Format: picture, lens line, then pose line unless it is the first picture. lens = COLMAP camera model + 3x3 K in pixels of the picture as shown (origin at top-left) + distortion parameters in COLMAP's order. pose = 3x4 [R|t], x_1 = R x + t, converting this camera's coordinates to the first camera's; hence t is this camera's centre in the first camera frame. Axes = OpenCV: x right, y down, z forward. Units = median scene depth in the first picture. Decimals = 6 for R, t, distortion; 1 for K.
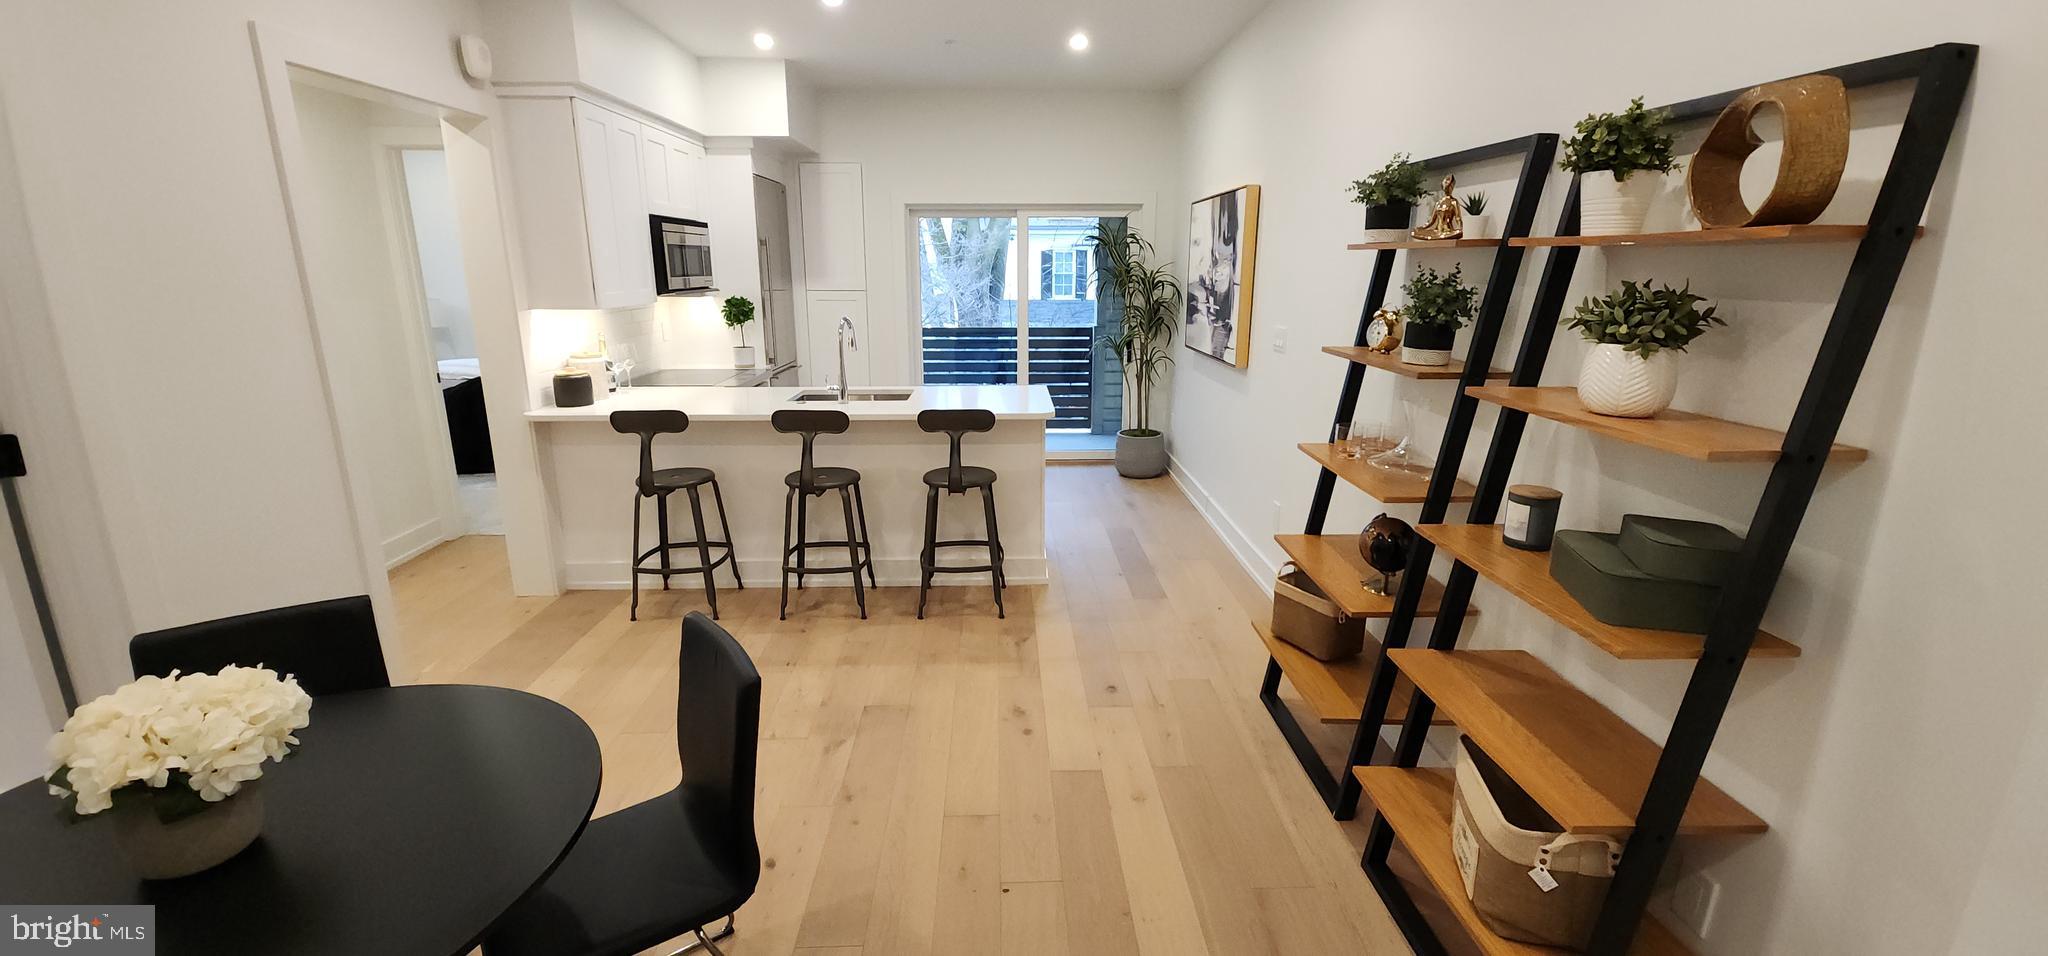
lens RADIAL K [[838.4, 0, 1024.0], [0, 838.4, 478.0], [0, 0, 1]] dist [0.008841, -0.005476]
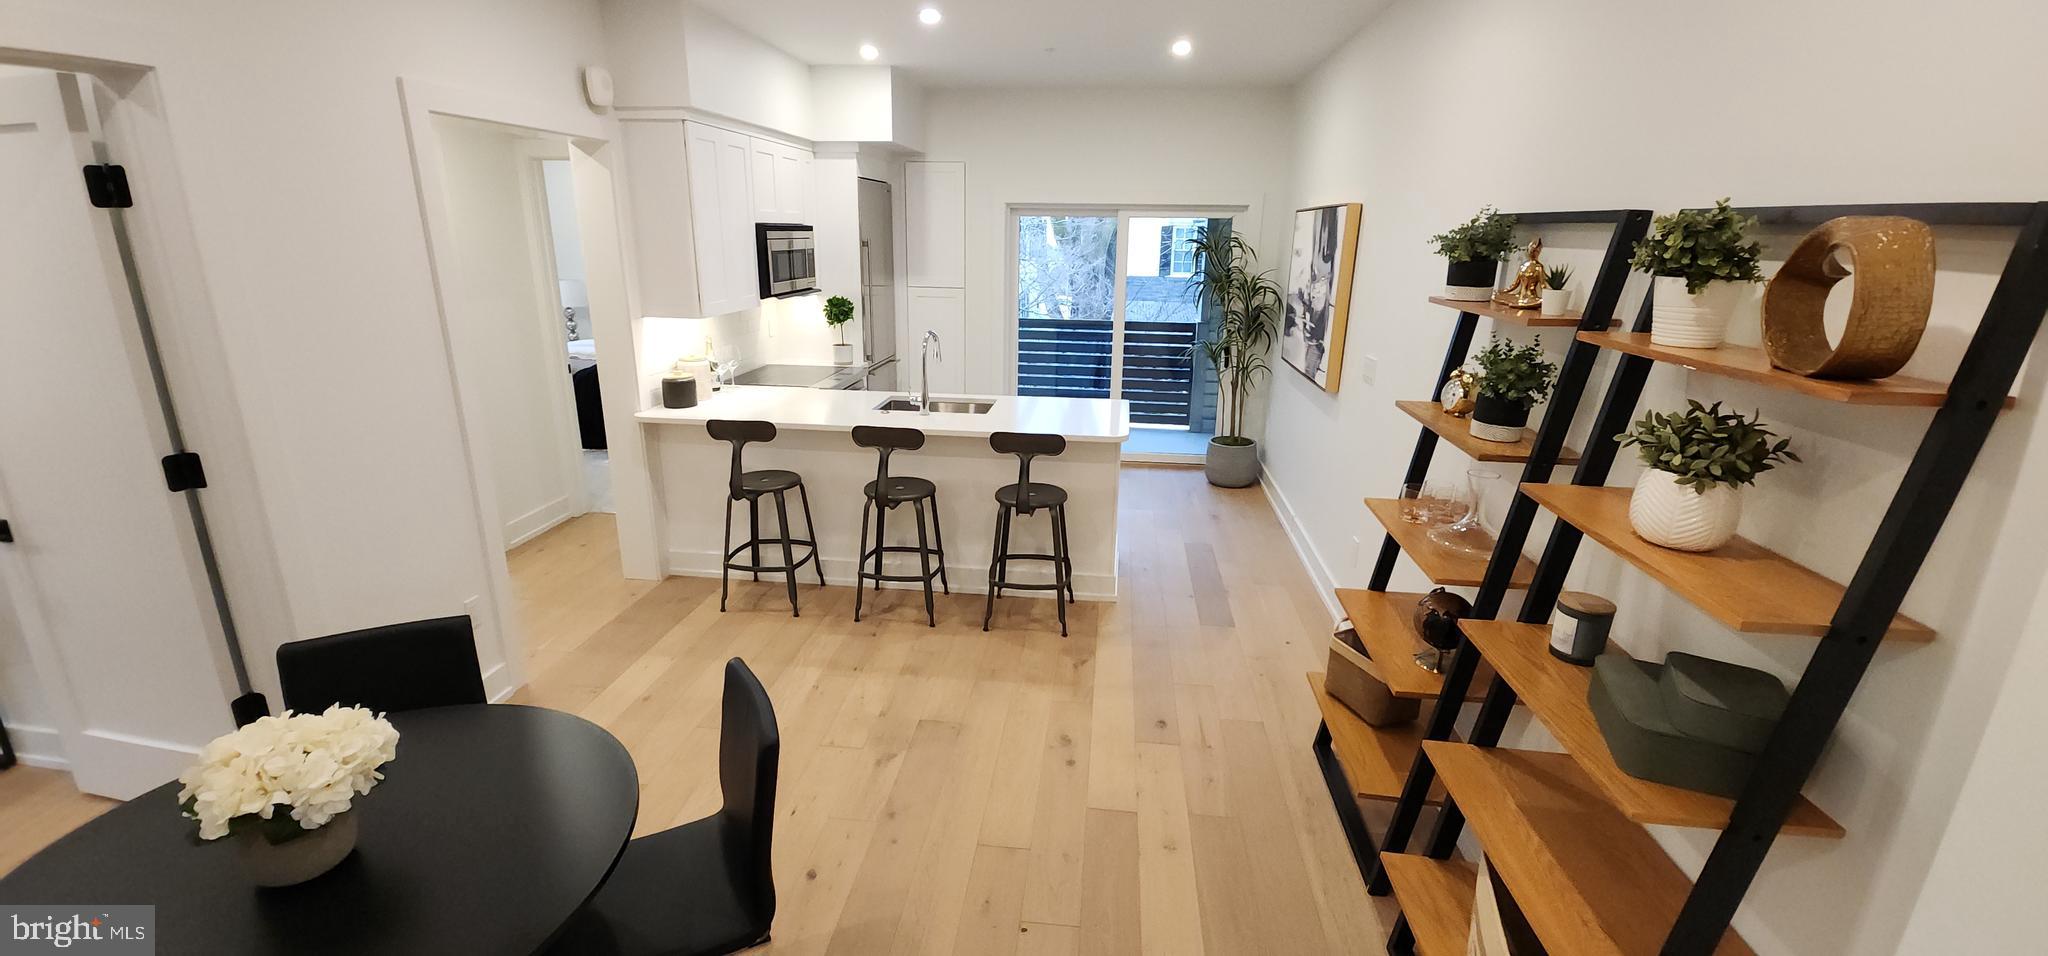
lens RADIAL K [[838.4, 0, 1024.0], [0, 838.4, 478.0], [0, 0, 1]] dist [0.008841, -0.005476]
pose [[0.989759, 0.054839, -0.131792, 0.052225], [-0.049958, 0.997948, 0.040059, -0.067663], [0.133718, -0.033065, 0.990468, -0.007642]]
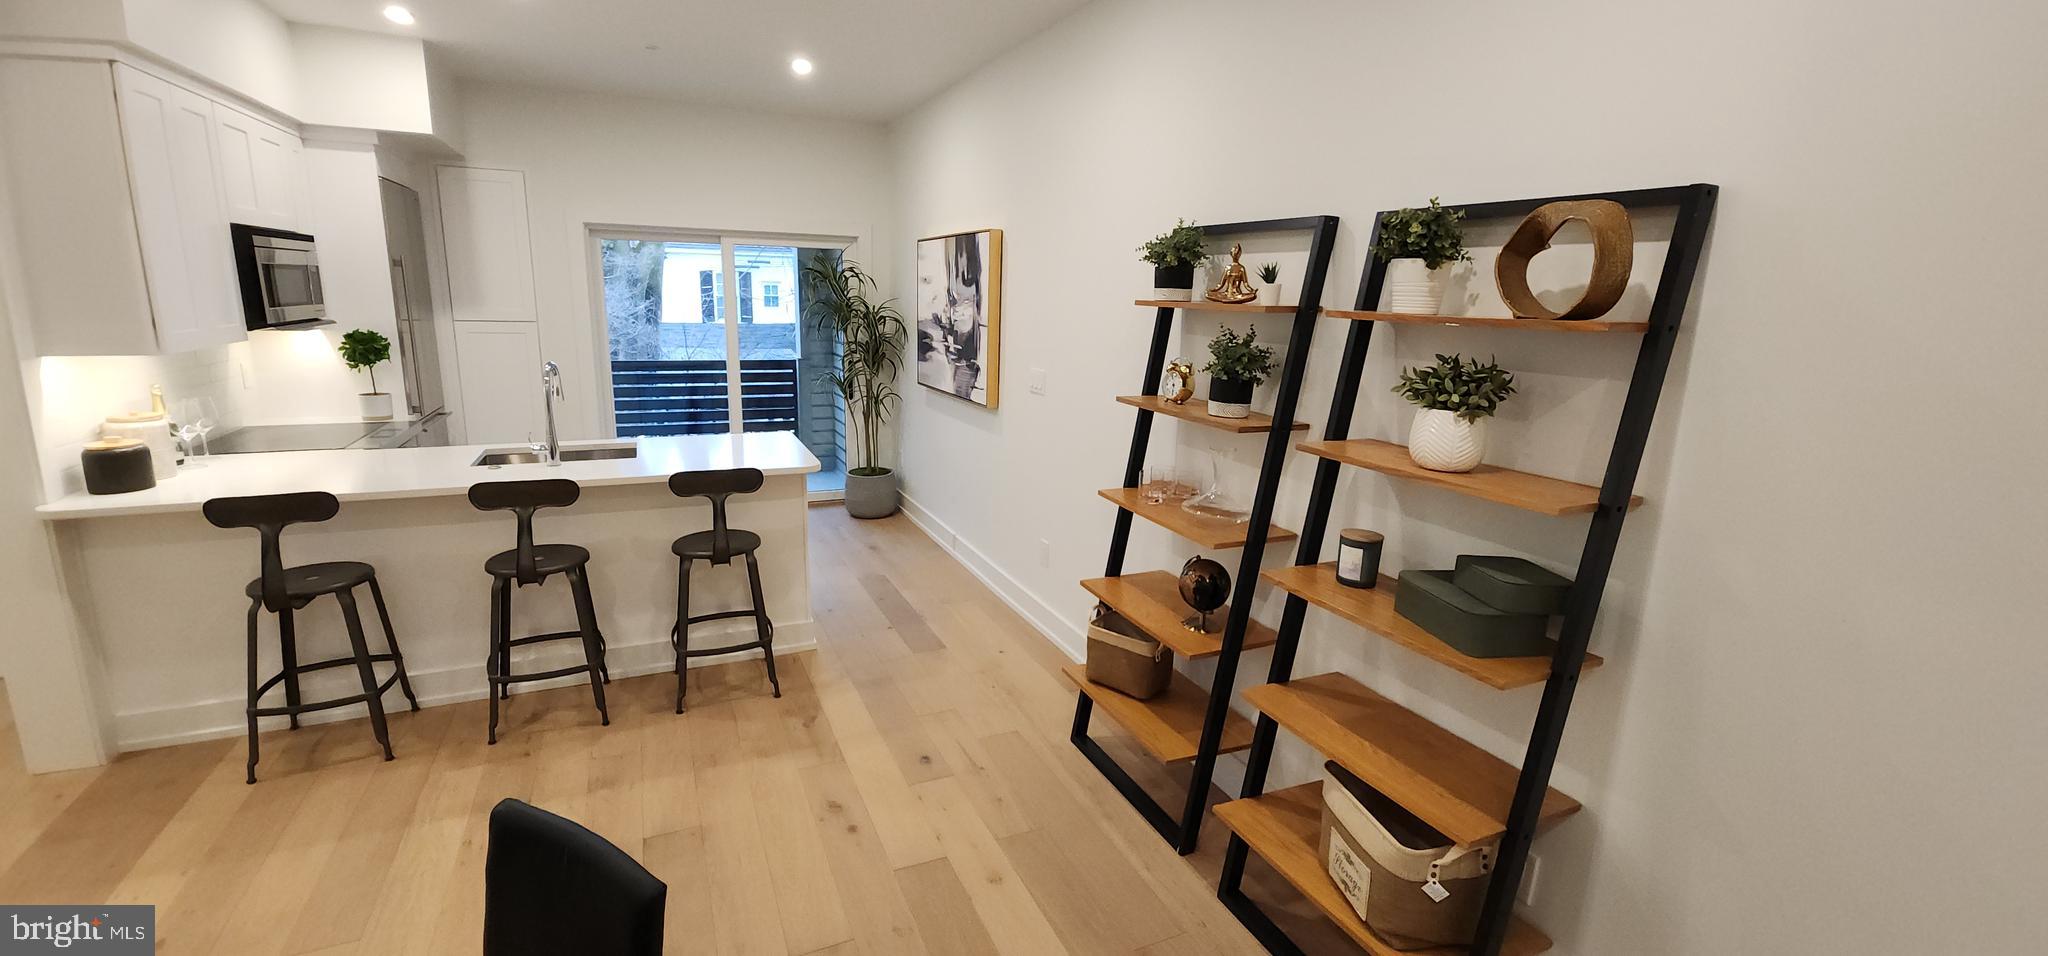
lens RADIAL K [[838.4, 0, 1024.0], [0, 838.4, 478.0], [0, 0, 1]] dist [0.008841, -0.005476]
pose [[0.922215, -0.059357, 0.382094, -0.121328], [0.069059, 0.997544, -0.011715, -0.040656], [-0.380460, 0.037191, 0.924049, 0.069286]]
